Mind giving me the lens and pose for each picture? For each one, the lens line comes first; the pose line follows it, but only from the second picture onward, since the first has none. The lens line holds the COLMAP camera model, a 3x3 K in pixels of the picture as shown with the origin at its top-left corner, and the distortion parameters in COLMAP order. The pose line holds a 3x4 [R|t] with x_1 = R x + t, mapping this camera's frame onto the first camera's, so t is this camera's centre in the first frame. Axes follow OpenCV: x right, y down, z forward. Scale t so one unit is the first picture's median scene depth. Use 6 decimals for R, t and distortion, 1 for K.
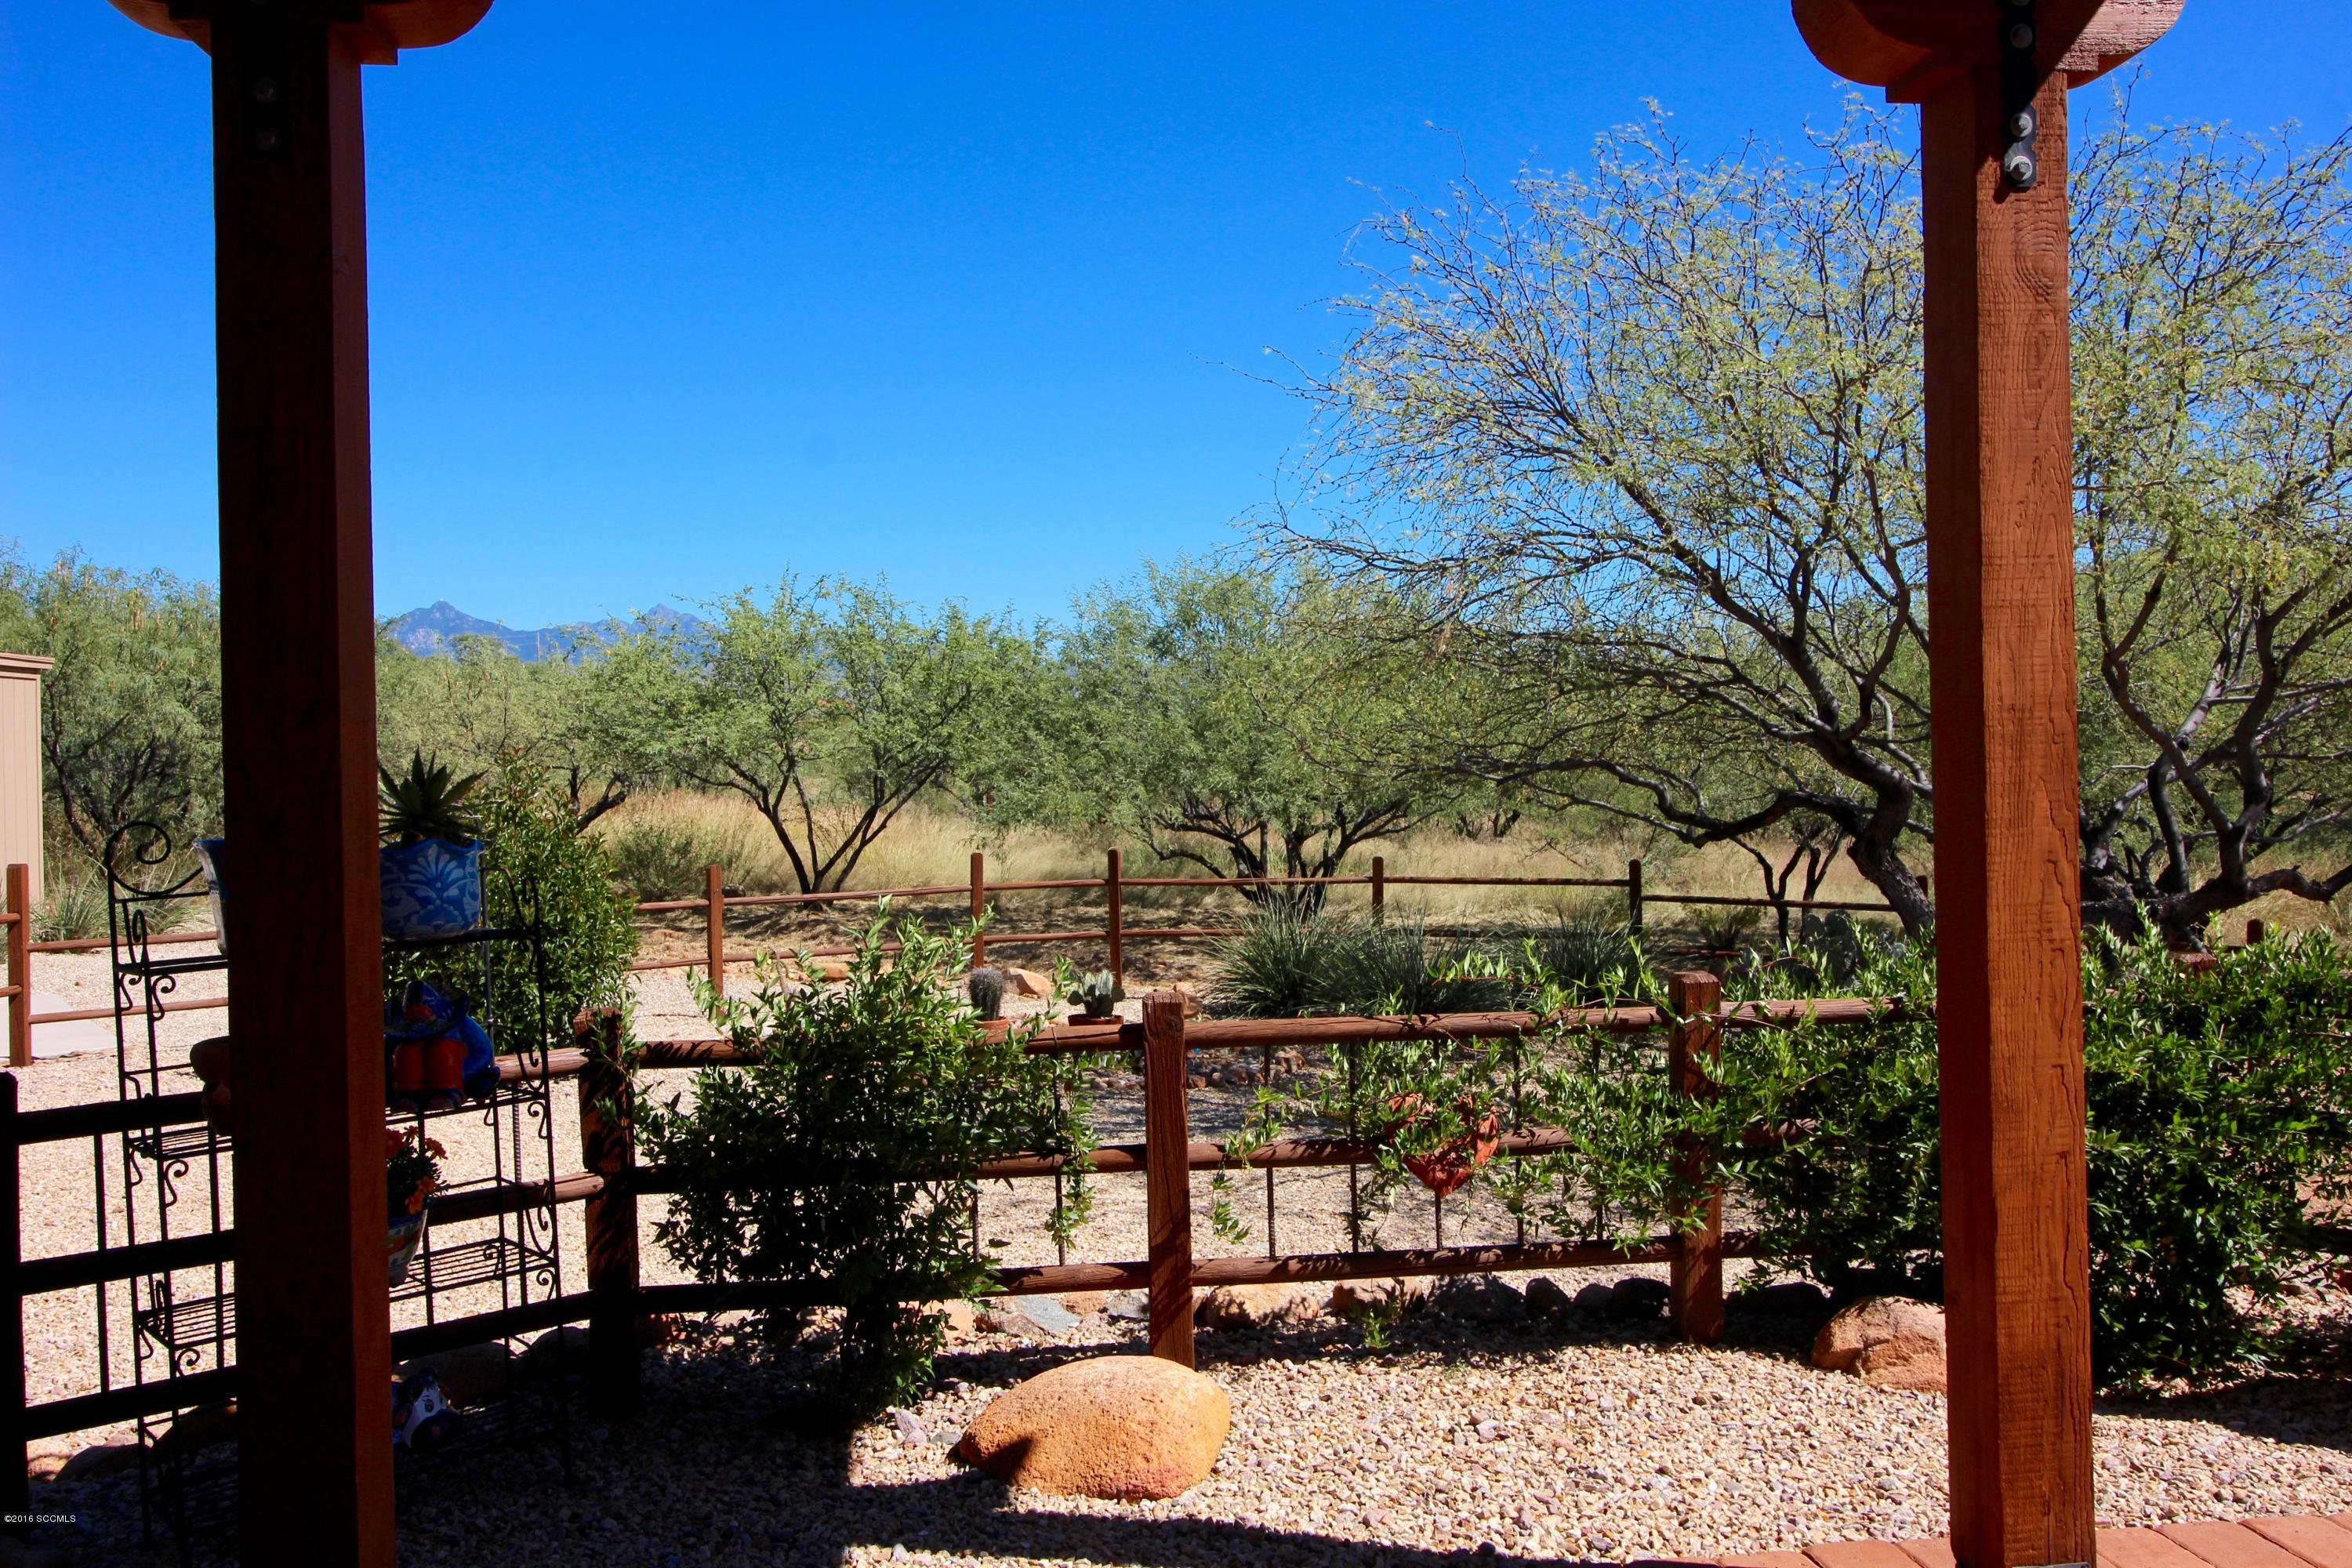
lens RADIAL K [[1843.2, 0, 1176.7], [0, 1843.2, 779.0], [0, 0, 1]] dist [0.013412, 0.002395]
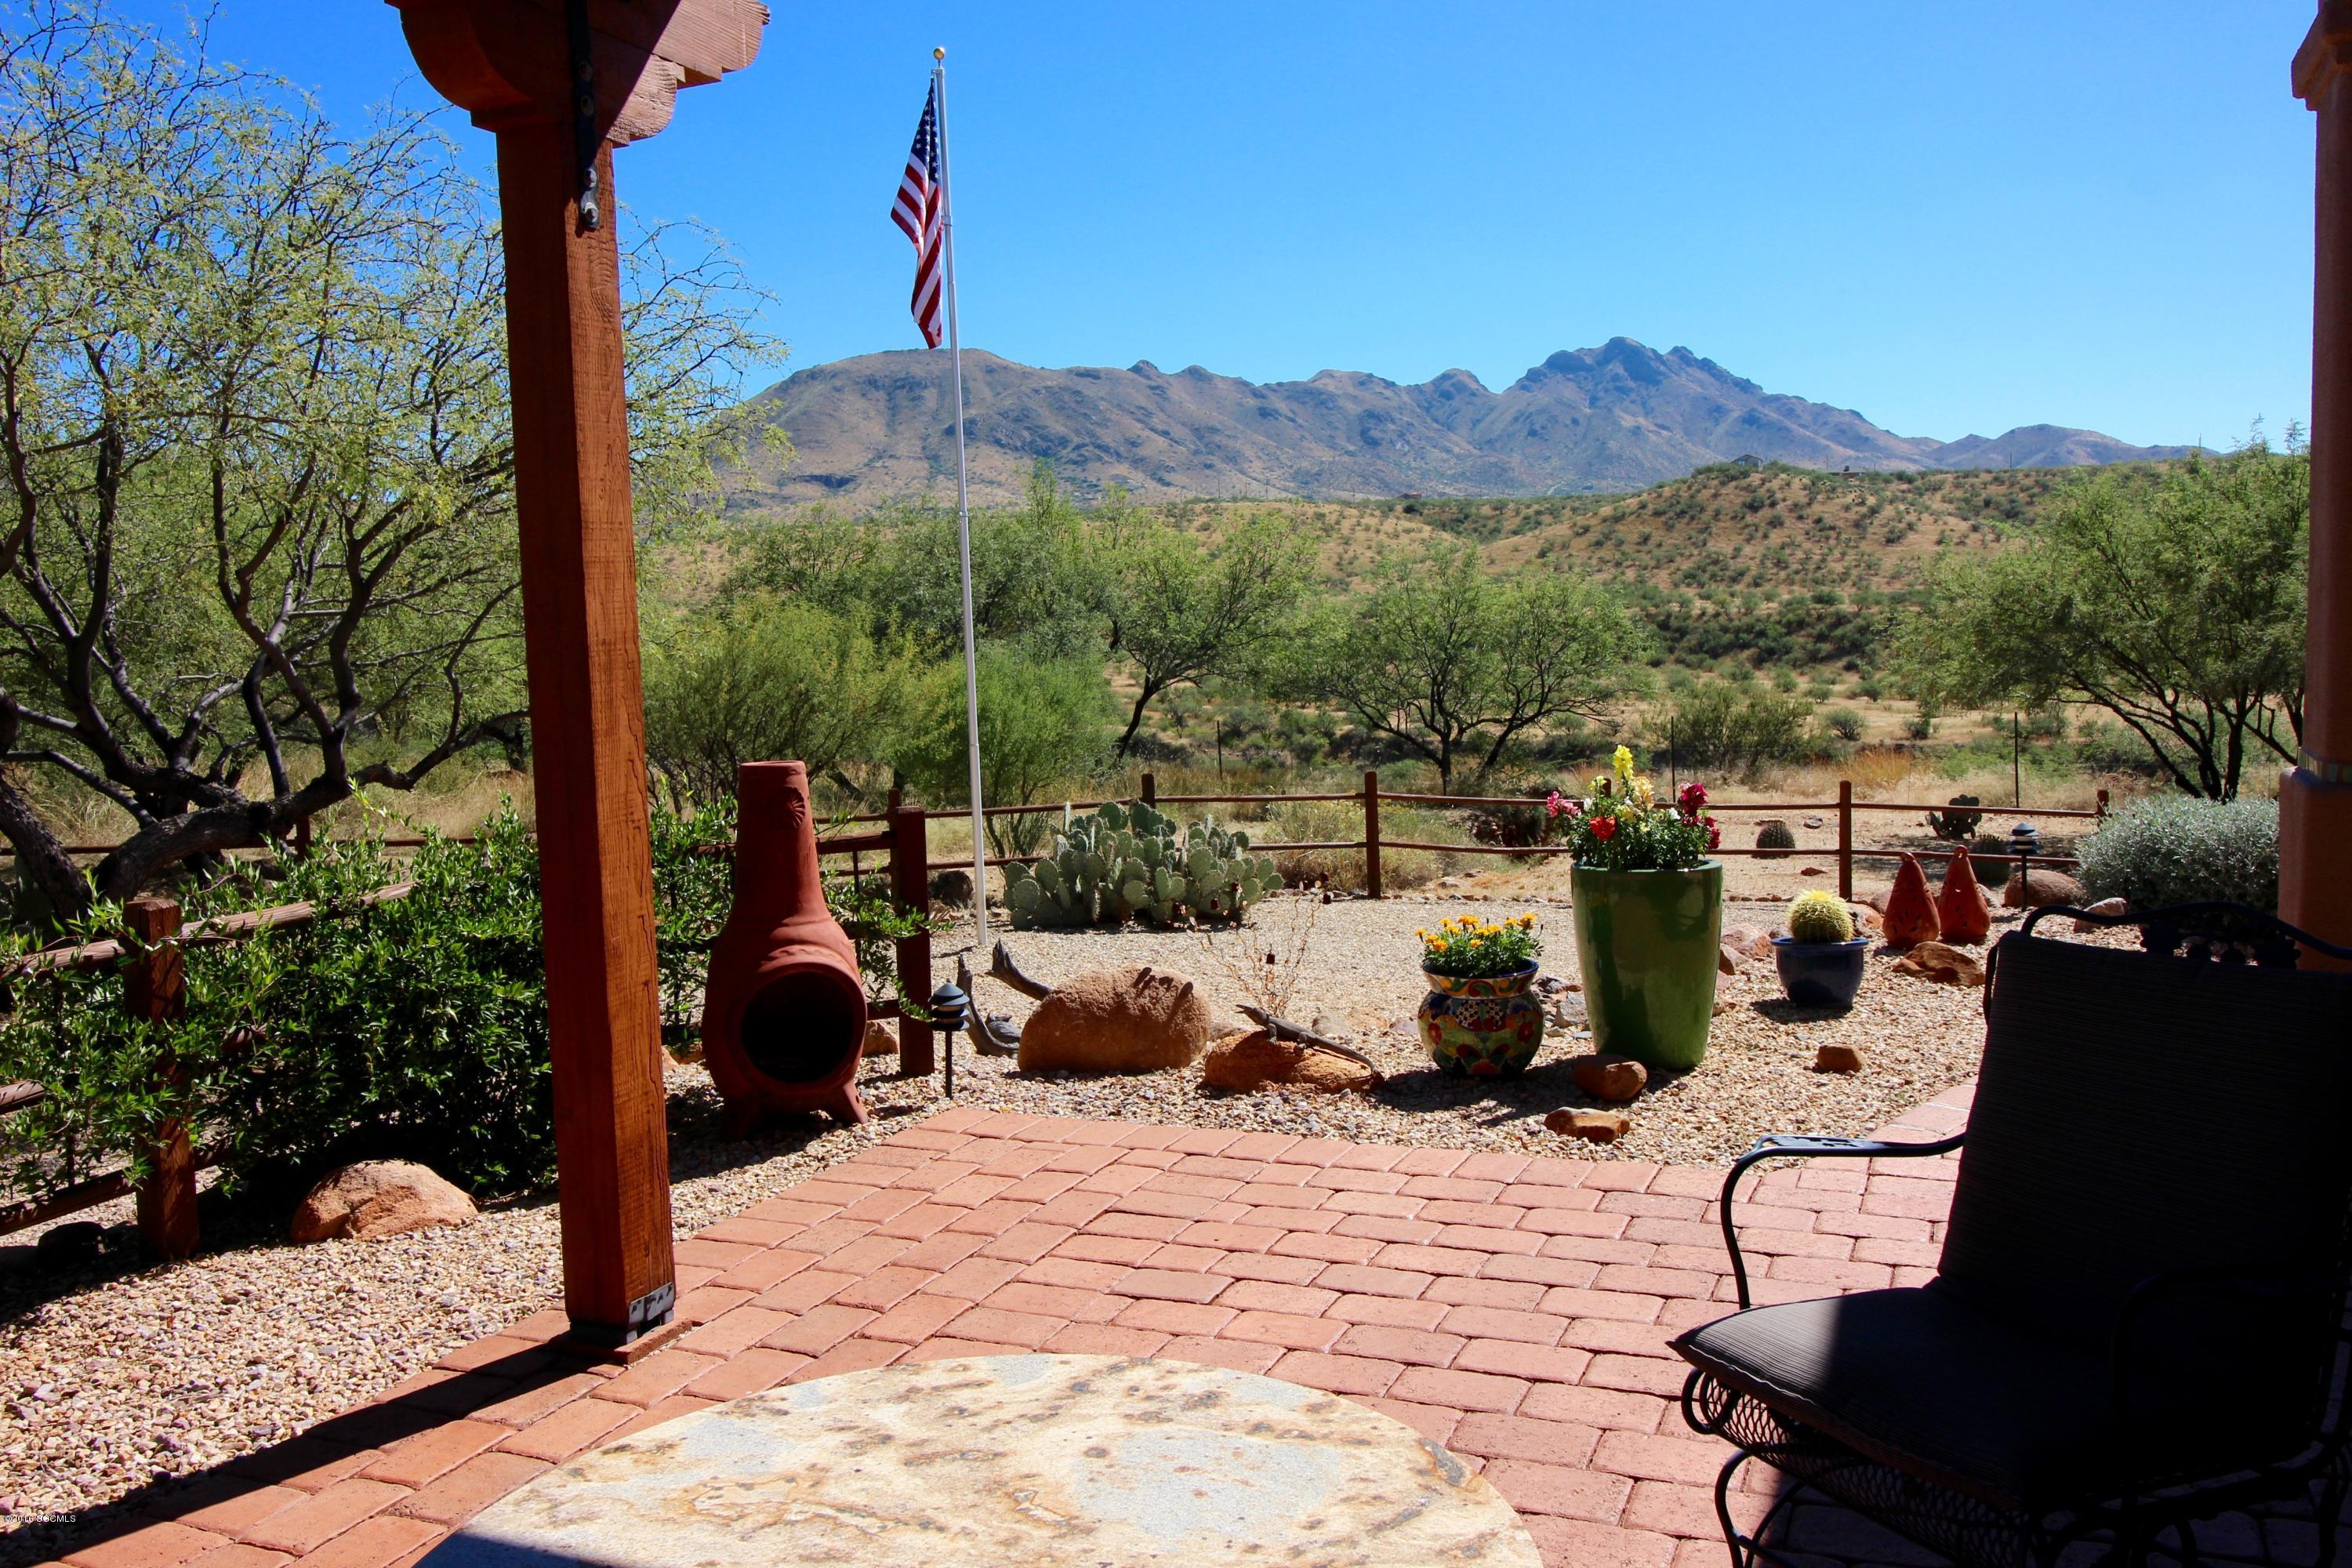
lens RADIAL K [[1843.2, 0, 1171.1], [0, 1843.2, 790.8], [0, 0, 1]] dist [0.013412, 0.002395]
pose [[0.510603, -0.079408, 0.856142, -0.303127], [0.029591, 0.996759, 0.074802, -0.013583], [-0.859307, -0.012860, 0.511298, 0.008876]]
